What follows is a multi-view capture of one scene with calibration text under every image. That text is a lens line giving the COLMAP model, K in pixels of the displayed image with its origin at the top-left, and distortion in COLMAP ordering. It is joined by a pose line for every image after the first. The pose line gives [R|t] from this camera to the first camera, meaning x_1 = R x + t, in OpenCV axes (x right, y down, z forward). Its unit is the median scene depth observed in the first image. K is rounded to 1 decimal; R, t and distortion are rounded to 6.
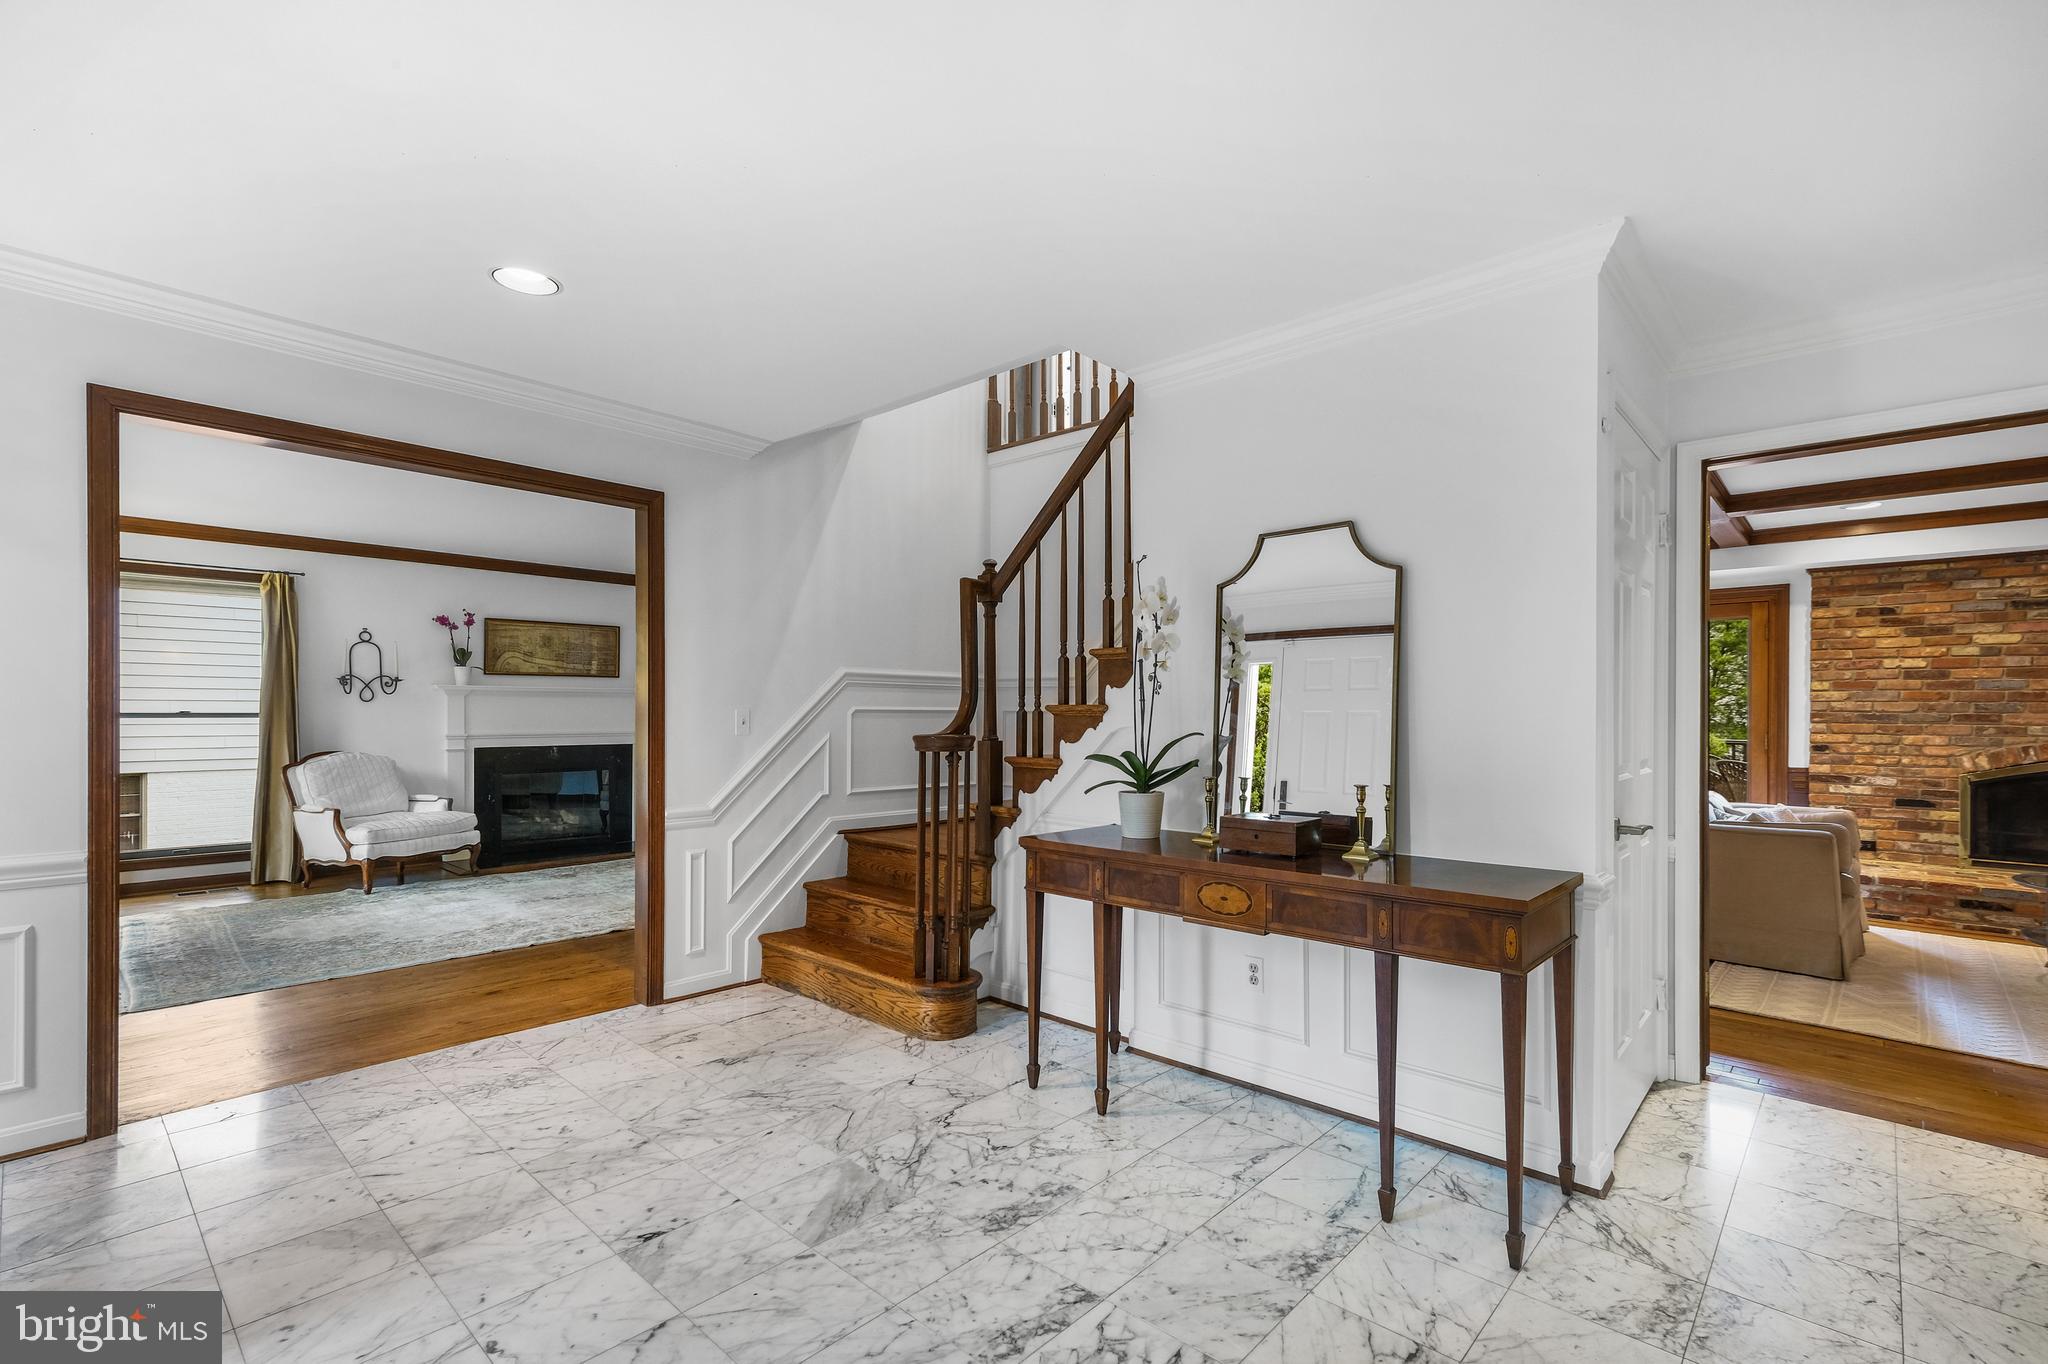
lens RADIAL K [[911.1, 0, 1029.4], [0, 911.1, 711.6], [0, 0, 1]] dist [0.000575, 0.000082]
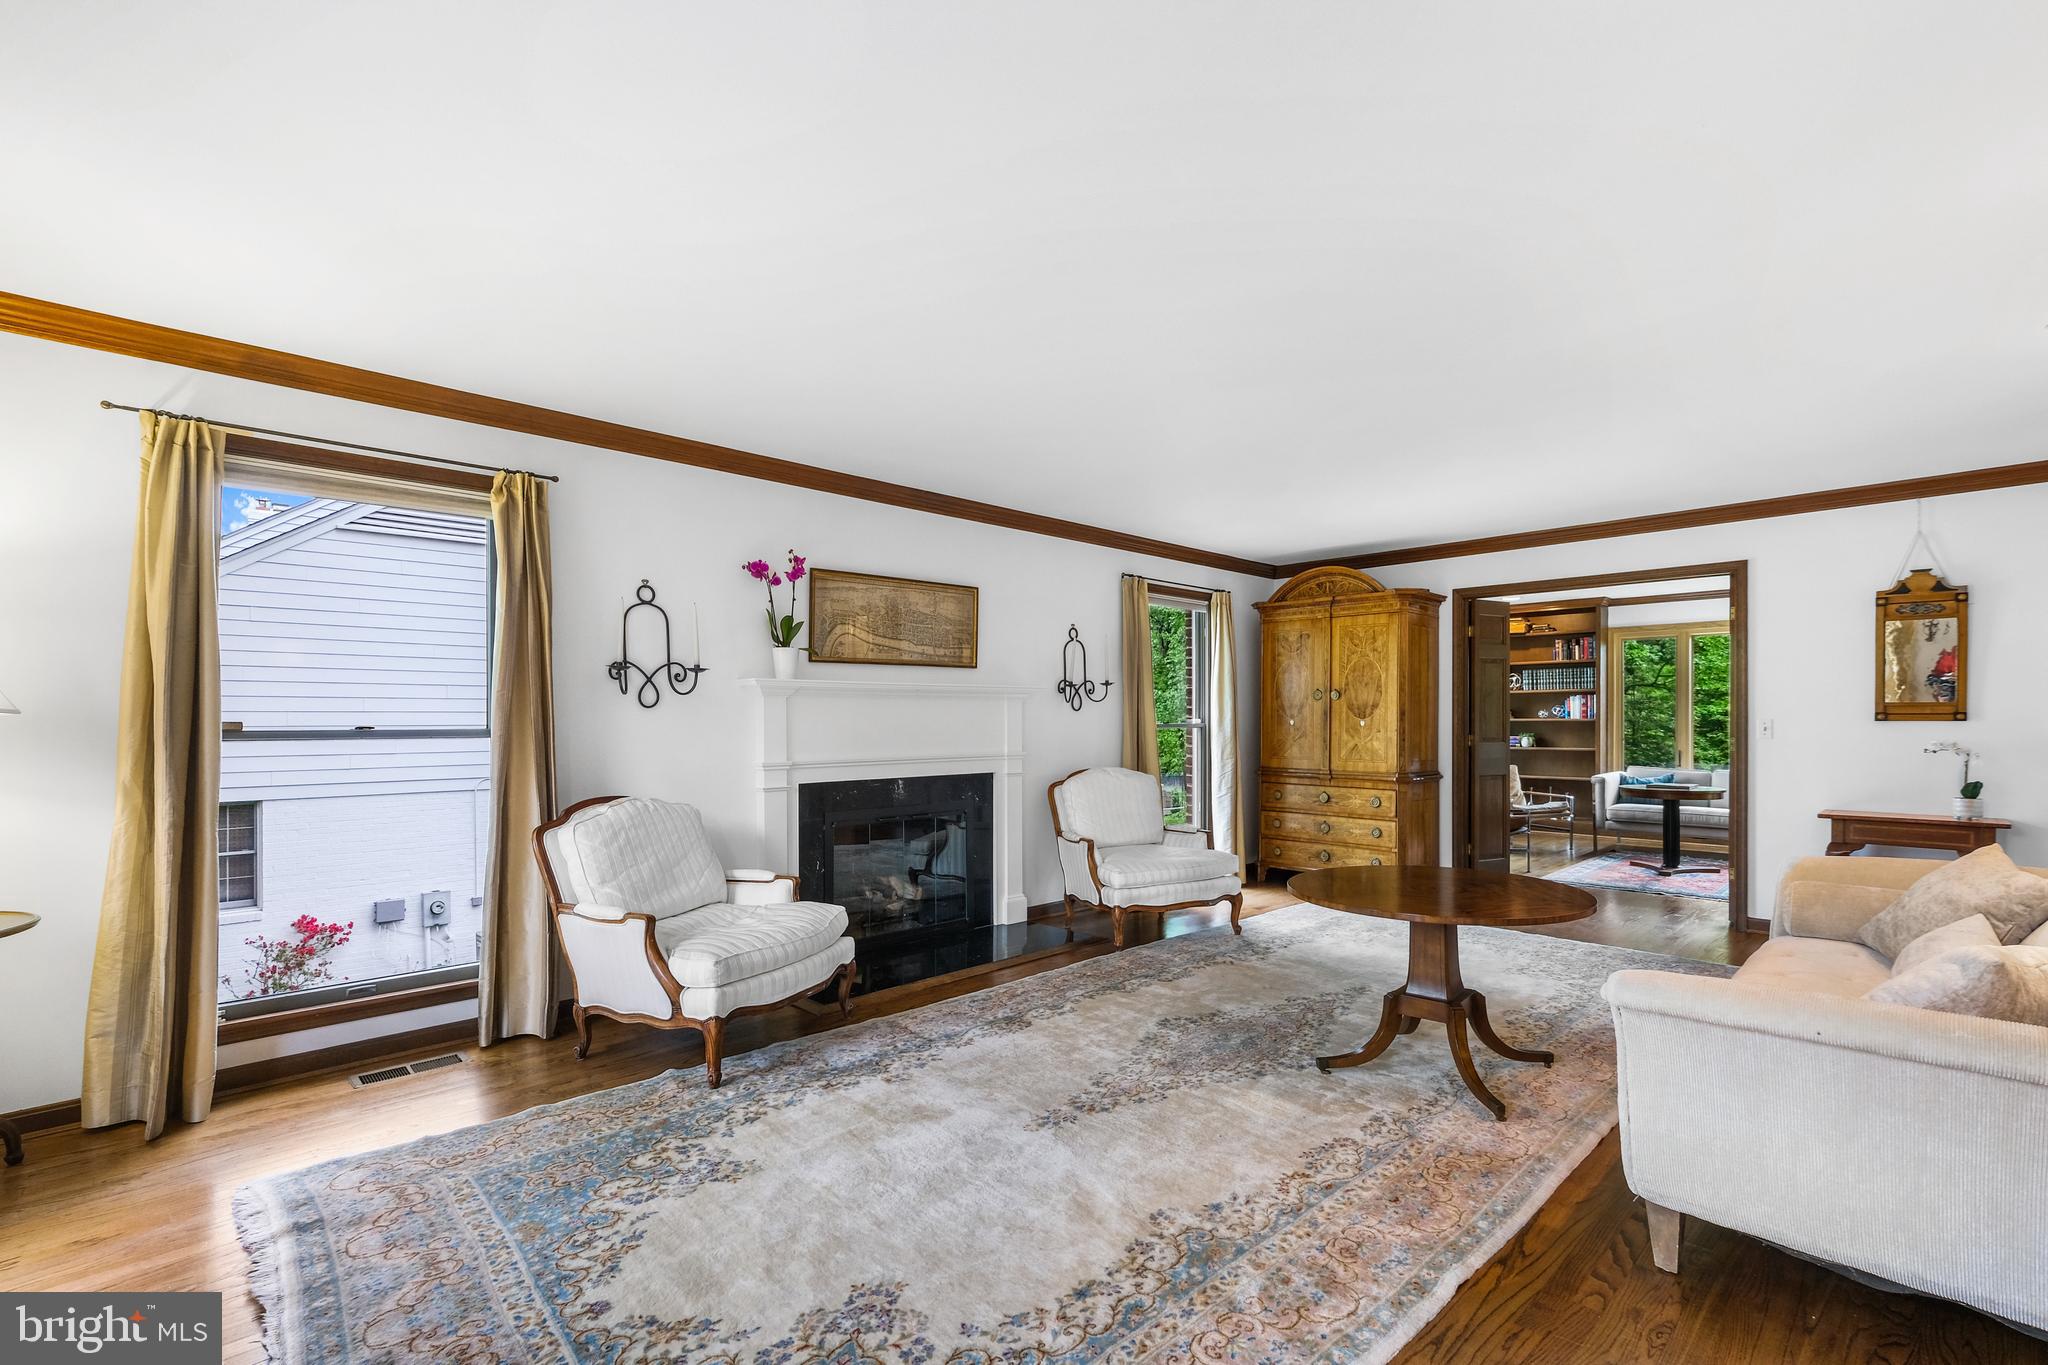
lens RADIAL K [[925.9, 0, 1046.3], [0, 925.9, 716.3], [0, 0, 1]] dist [-0.015378, -0.000103]
pose [[0.998807, -0.004956, -0.048588, -0.459458], [0.004945, 0.999988, -0.000344, -0.004045], [0.048589, 0.000103, 0.998819, 0.441240]]
